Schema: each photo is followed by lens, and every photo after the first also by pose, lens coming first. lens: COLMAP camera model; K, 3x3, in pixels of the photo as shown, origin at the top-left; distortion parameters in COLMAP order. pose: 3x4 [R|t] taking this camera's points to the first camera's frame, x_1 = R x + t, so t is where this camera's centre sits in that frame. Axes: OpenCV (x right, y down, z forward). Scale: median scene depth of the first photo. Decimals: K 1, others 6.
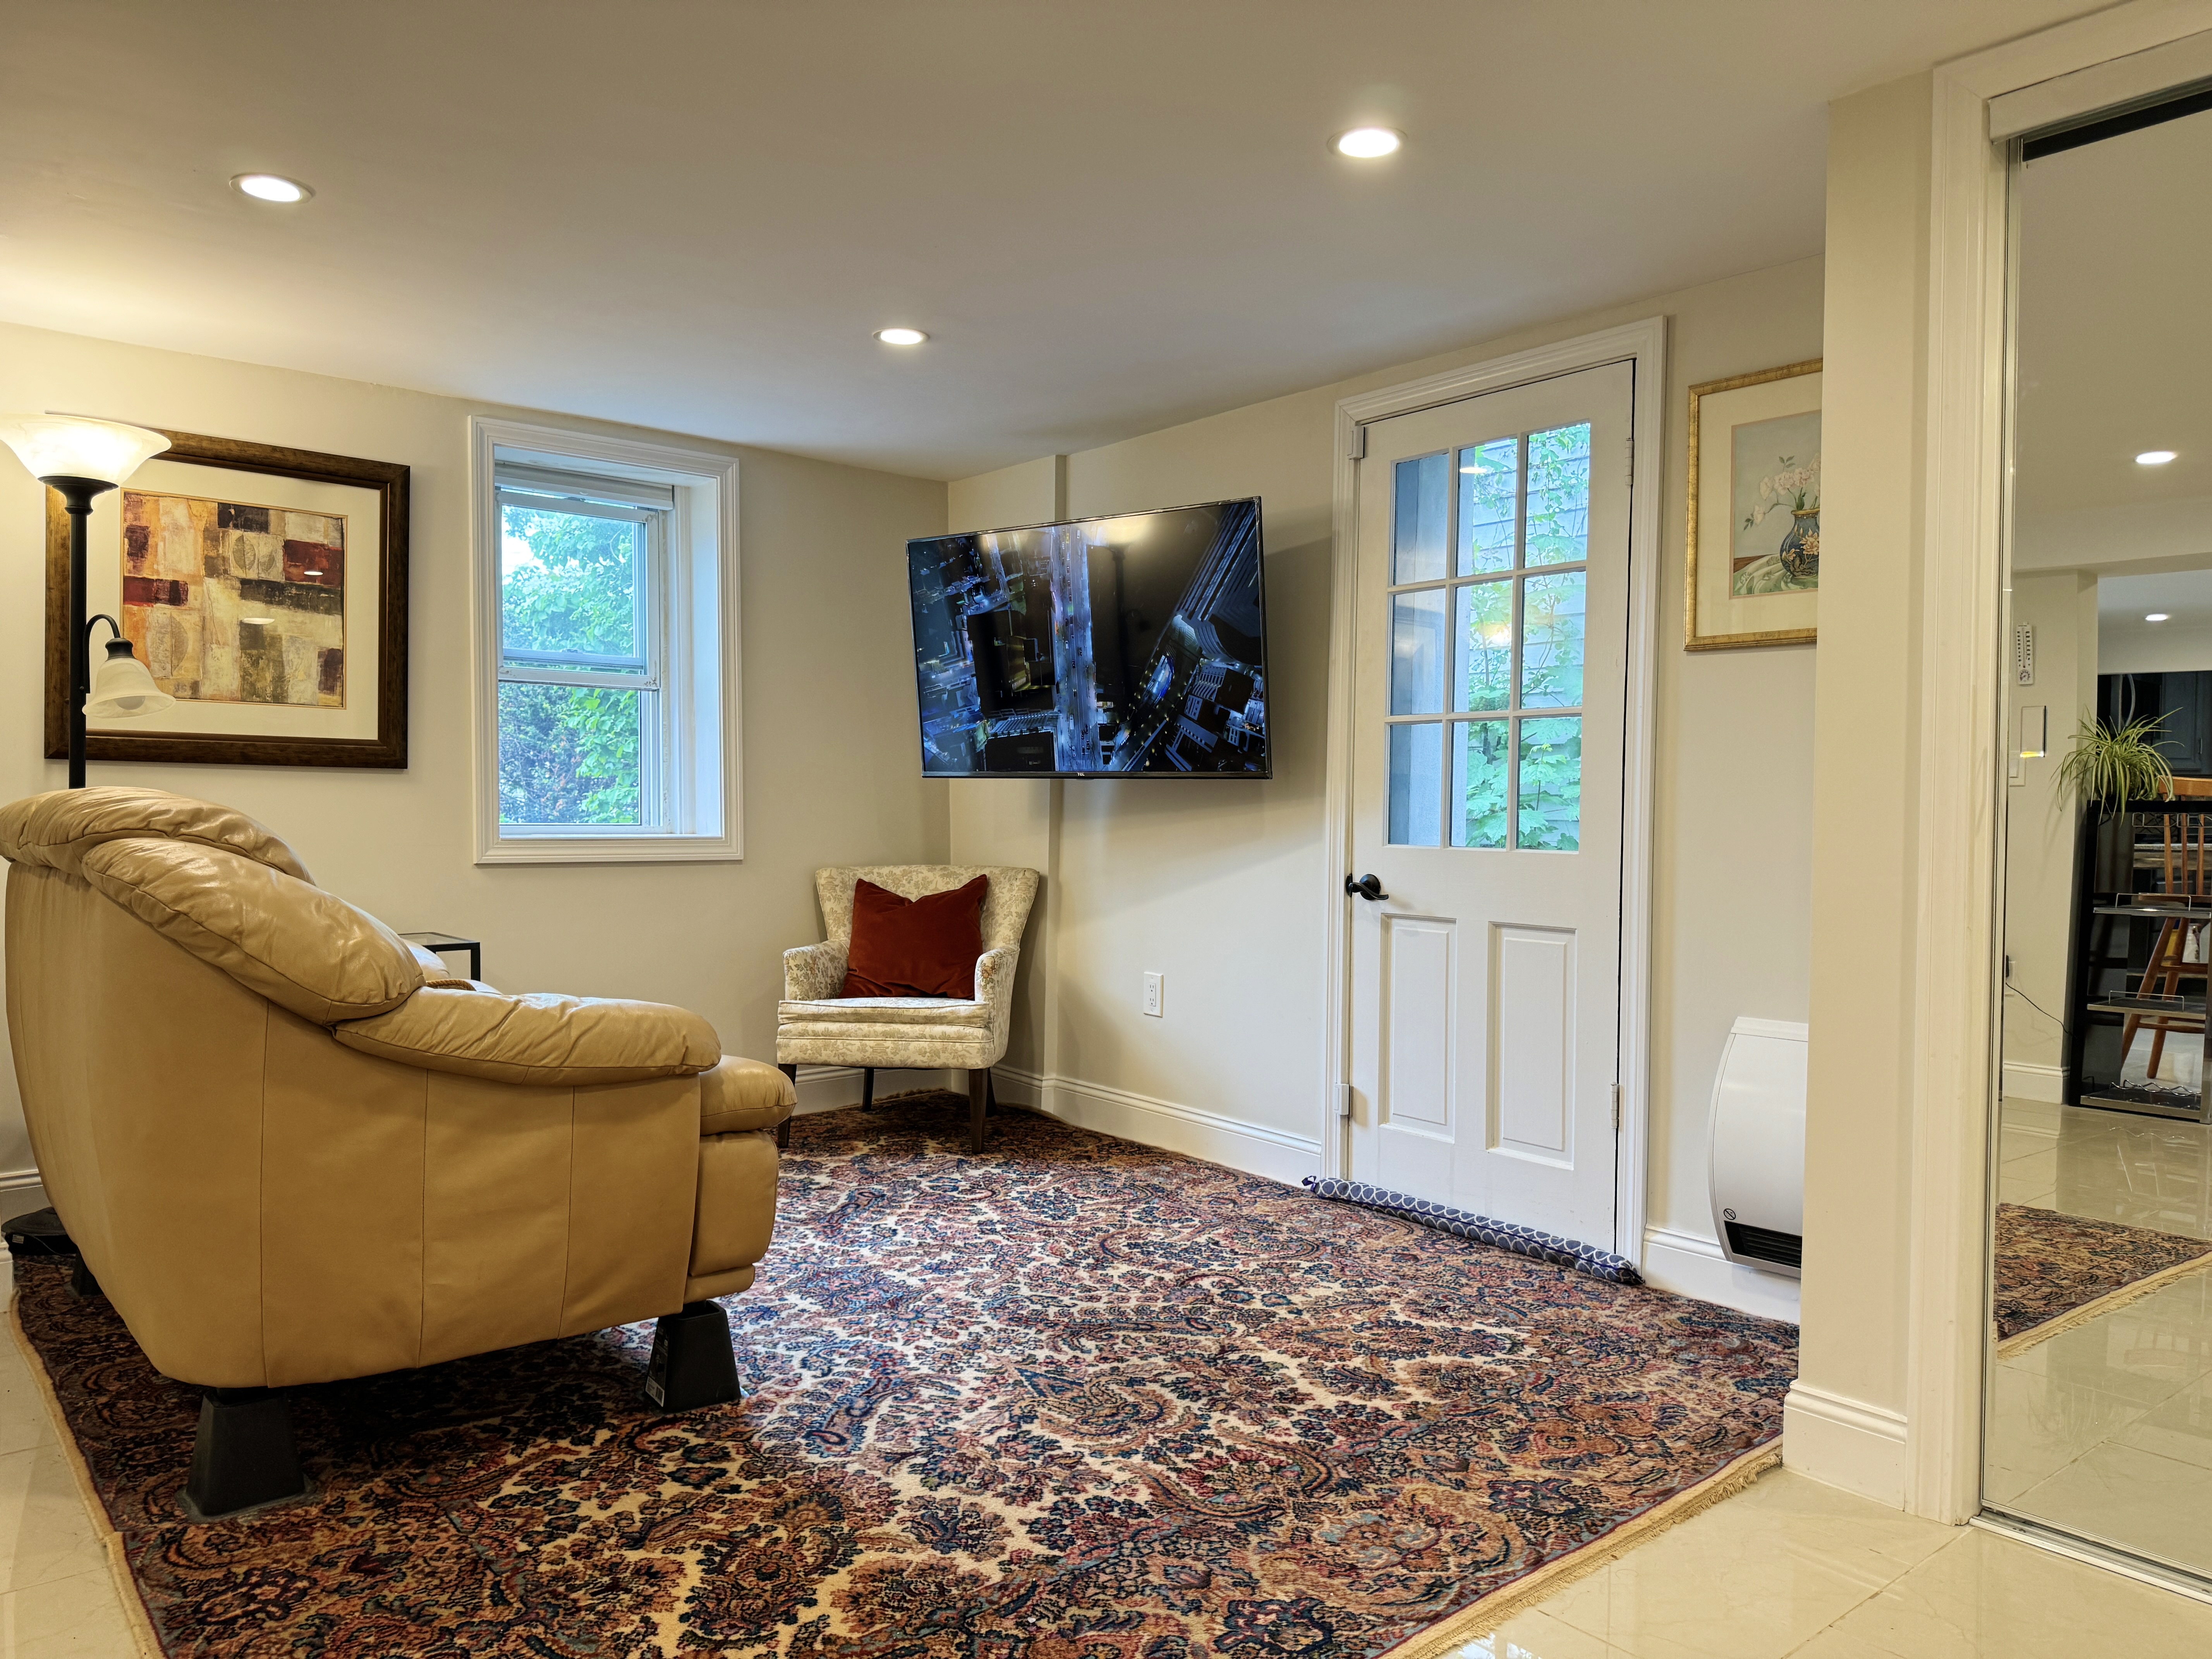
lens RADIAL K [[1553.5, 0, 1101.0], [0, 1553.5, 835.3], [0, 0, 1]] dist [0.072194, -0.093761]
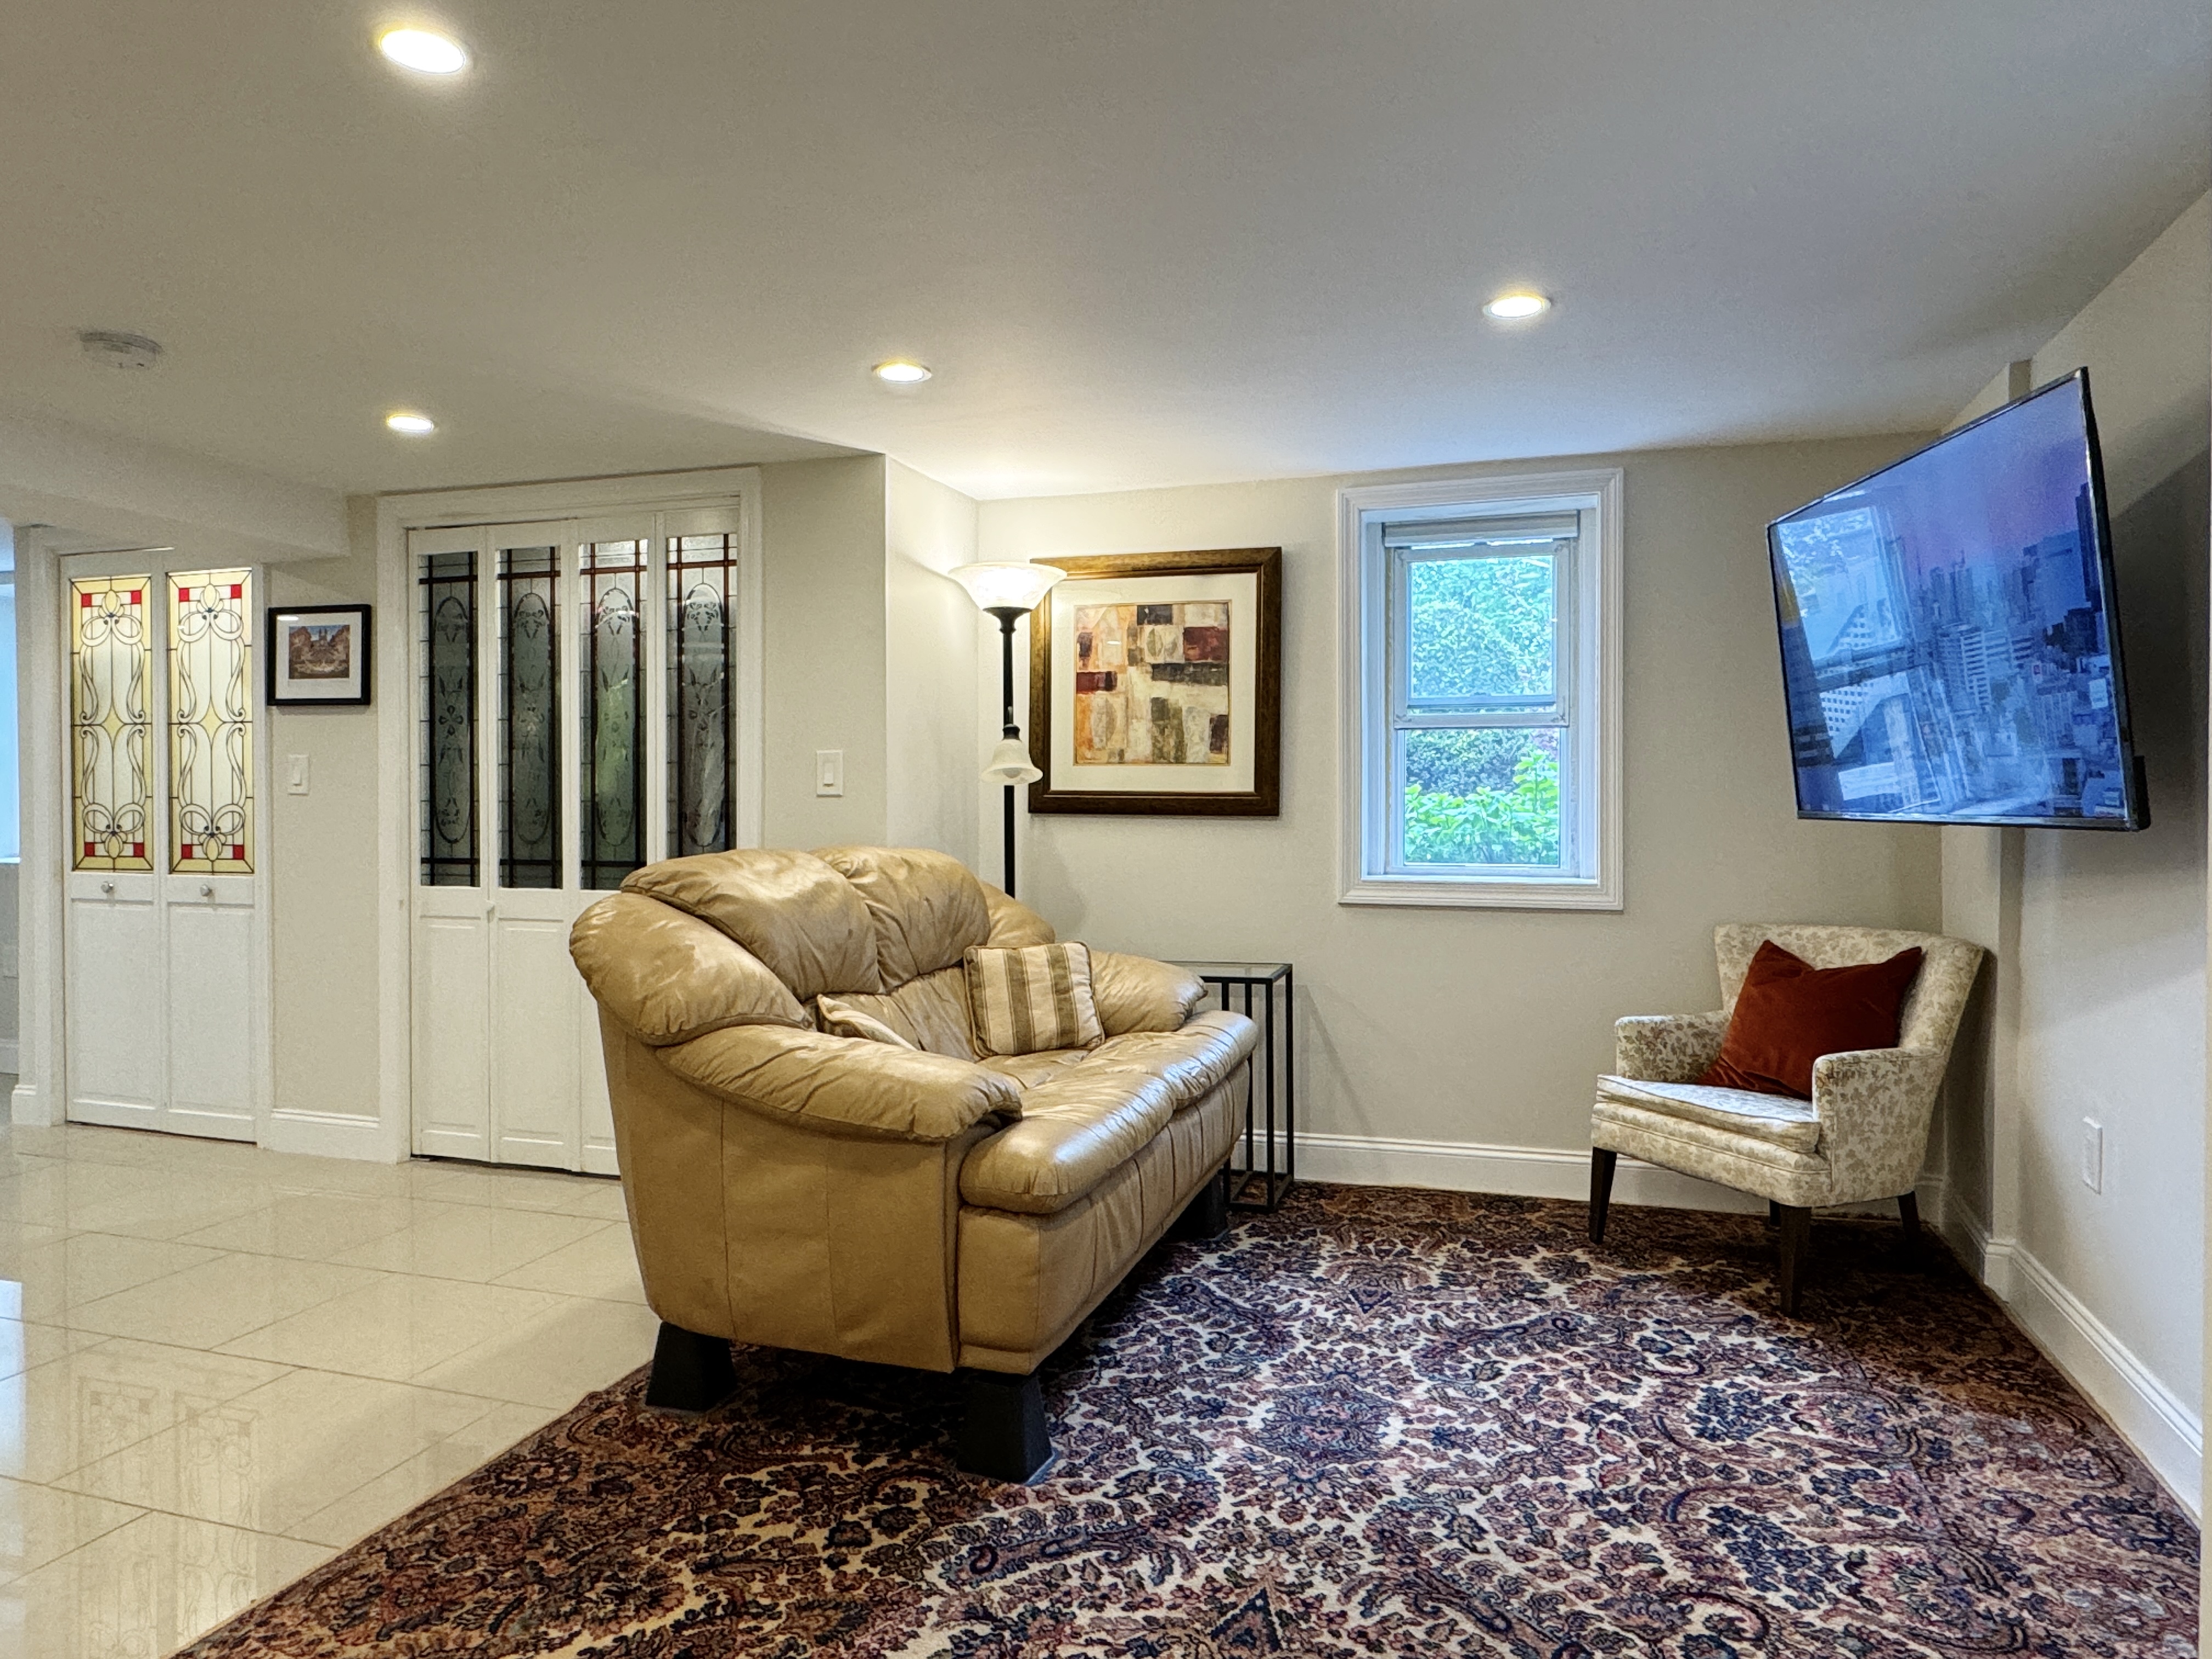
lens RADIAL K [[1404.2, 0, 1104.1], [0, 1404.2, 815.7], [0, 0, 1]] dist [0.010113, -0.001205]
pose [[0.527411, -0.001531, -0.849609, 0.399946], [-0.012040, 0.999884, -0.009276, -0.036689], [0.849525, 0.015121, 0.527332, 0.423527]]
